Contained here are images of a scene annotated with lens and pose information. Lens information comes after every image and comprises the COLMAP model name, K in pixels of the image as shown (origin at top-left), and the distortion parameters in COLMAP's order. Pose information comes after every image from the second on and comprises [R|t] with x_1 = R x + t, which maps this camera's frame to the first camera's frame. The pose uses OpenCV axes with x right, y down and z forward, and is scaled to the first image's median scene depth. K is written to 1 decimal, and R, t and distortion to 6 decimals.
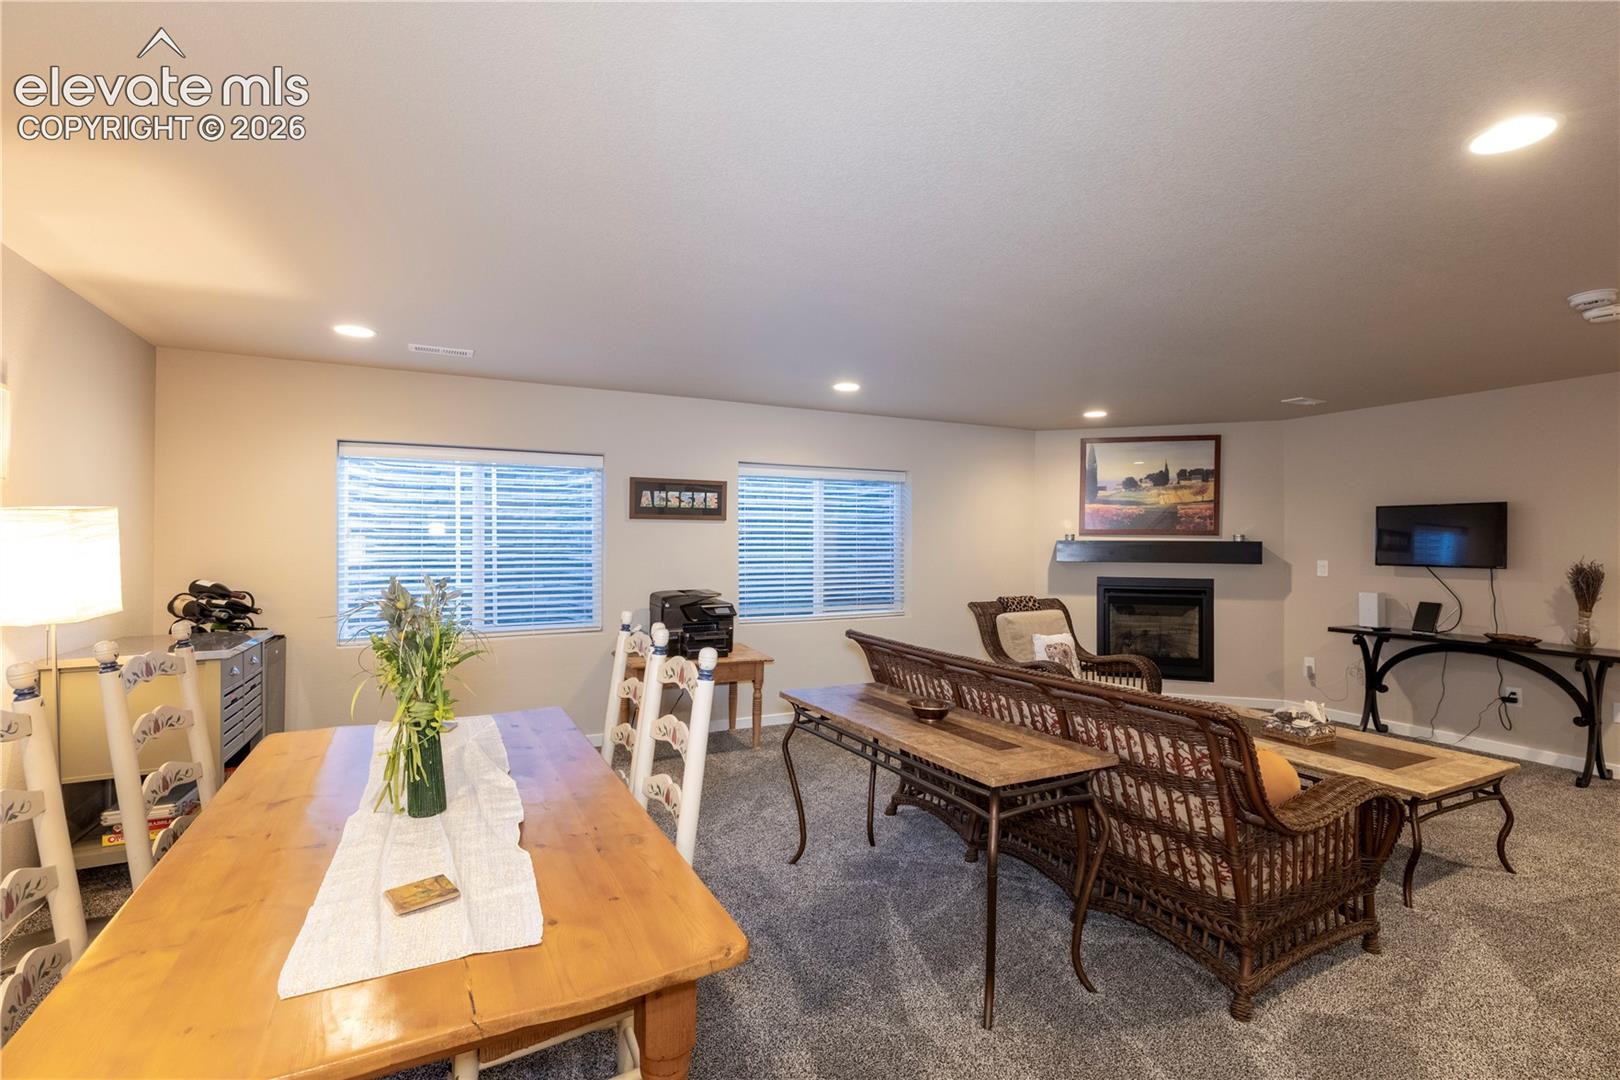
lens RADIAL K [[764.7, 0, 810.0], [0, 764.7, 540.0], [0, 0, 1]] dist [0.013326, 0.000296]
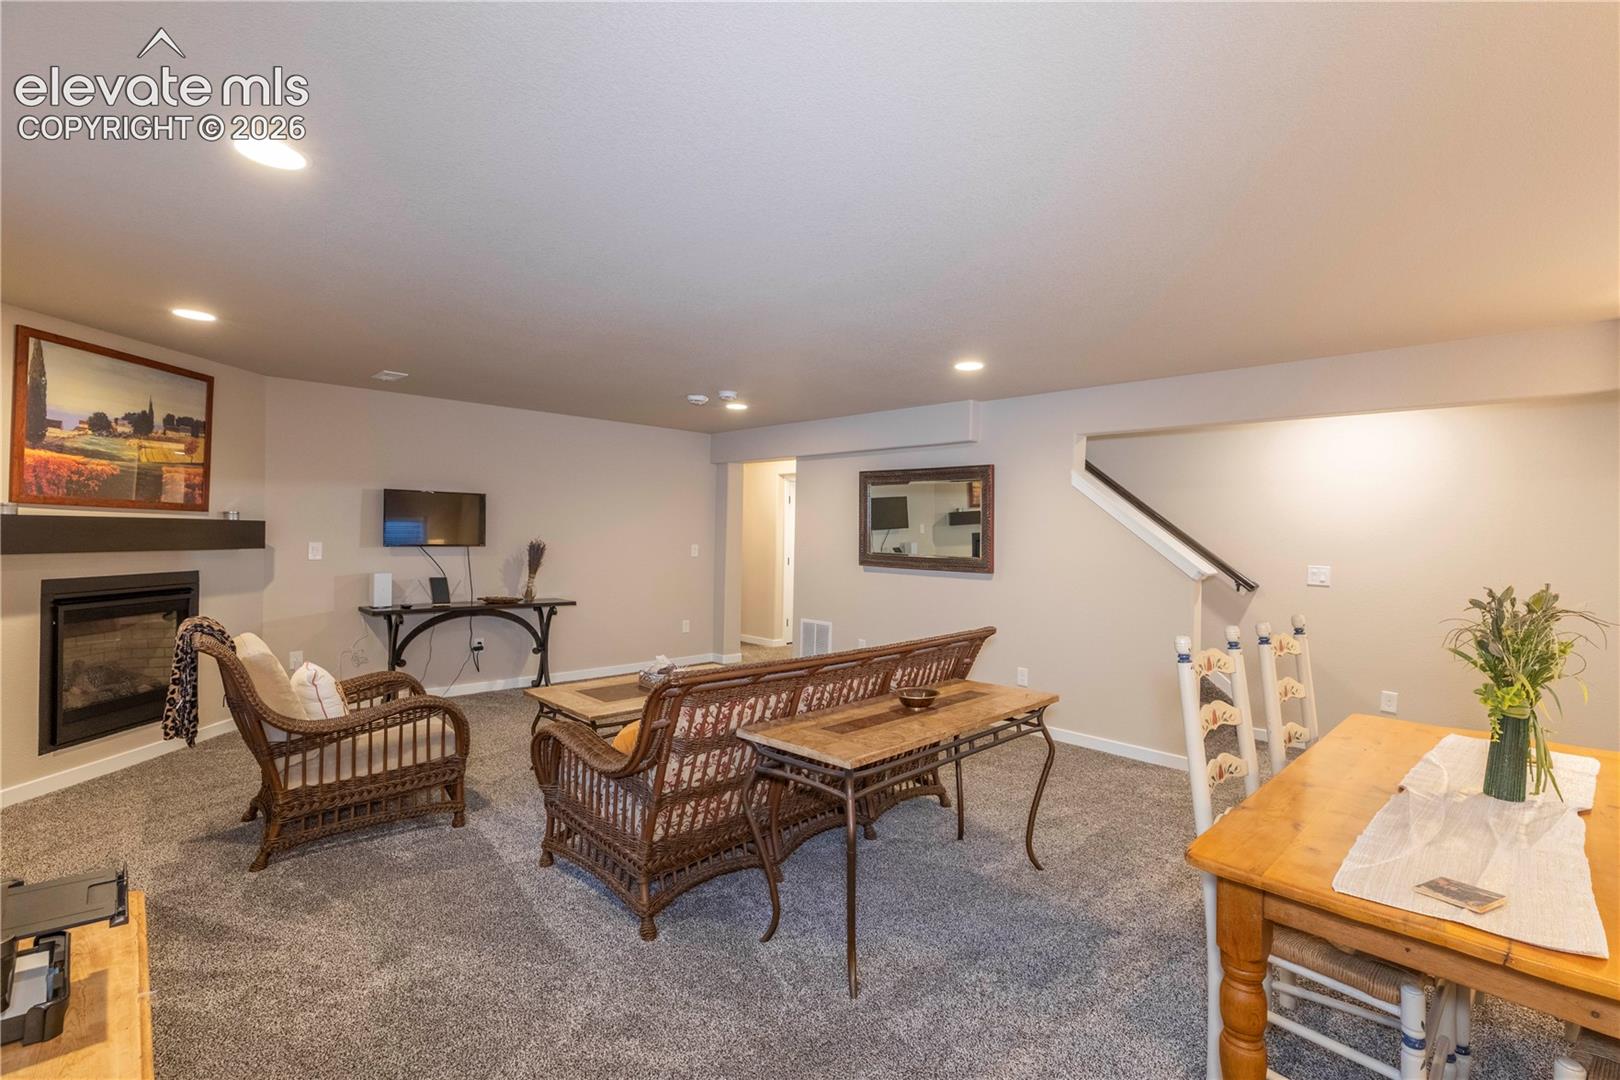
lens RADIAL K [[764.7, 0, 810.0], [0, 764.7, 540.0], [0, 0, 1]] dist [0.013326, 0.000296]
pose [[-0.323071, -0.020867, 0.946145, -0.380526], [-0.022738, 0.999639, 0.014283, -0.002600], [-0.946102, -0.016899, -0.323429, 0.723993]]
